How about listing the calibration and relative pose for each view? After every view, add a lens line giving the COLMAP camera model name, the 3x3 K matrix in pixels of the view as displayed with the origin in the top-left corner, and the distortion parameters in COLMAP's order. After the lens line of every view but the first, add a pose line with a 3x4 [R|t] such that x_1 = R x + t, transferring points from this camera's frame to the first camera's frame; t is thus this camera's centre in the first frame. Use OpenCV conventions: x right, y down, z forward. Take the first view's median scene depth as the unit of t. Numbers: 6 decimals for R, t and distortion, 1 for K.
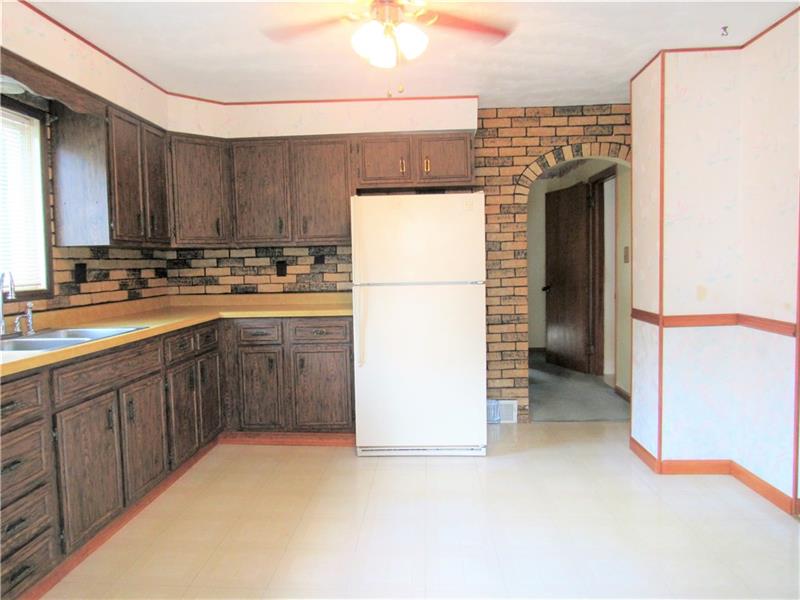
lens RADIAL K [[579.8, 0, 400.0], [0, 579.8, 300.0], [0, 0, 1]] dist [-0.006210, -0.000758]
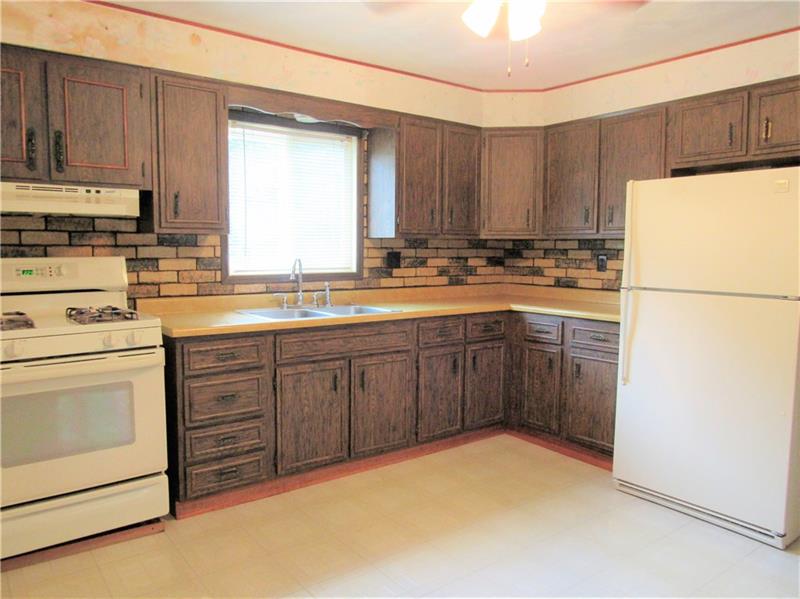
lens RADIAL K [[606.5, 0, 400.0], [0, 606.5, 299.5], [0, 0, 1]] dist [0.003799, 0.003343]
pose [[0.652749, 0.092247, -0.751937, 0.352828], [-0.072291, 0.995614, 0.059385, -0.035640], [0.754117, 0.015595, 0.656555, 0.168002]]
